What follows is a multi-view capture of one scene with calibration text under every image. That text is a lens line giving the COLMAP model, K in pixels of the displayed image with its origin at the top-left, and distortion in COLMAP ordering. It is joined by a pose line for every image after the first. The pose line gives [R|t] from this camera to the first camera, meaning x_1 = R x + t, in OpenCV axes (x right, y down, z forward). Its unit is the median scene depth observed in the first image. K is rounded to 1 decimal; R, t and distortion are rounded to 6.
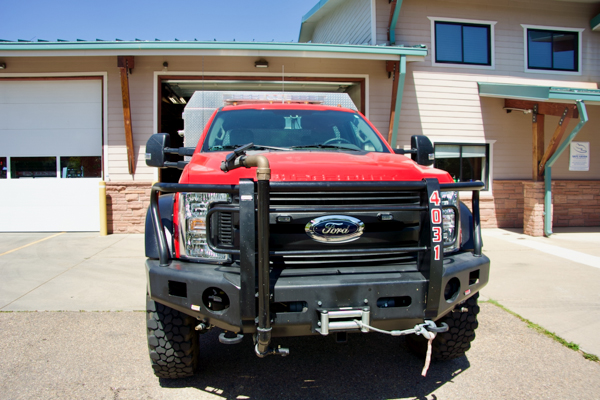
lens RADIAL K [[480.5, 0, 300.0], [0, 480.5, 200.0], [0, 0, 1]] dist [-0.155619, 0.083106]
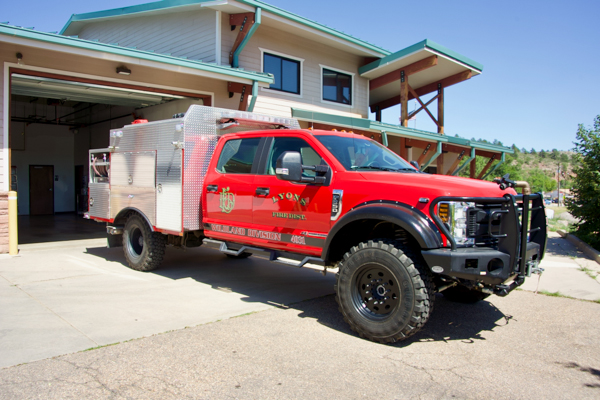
lens RADIAL K [[480.5, 0, 300.0], [0, 480.5, 200.0], [0, 0, 1]] dist [-0.155619, 0.083106]
pose [[0.773210, -0.018636, 0.633877, -0.396755], [0.026946, 0.999631, -0.003479, -0.008196], [-0.633578, 0.019770, 0.773426, 0.034671]]
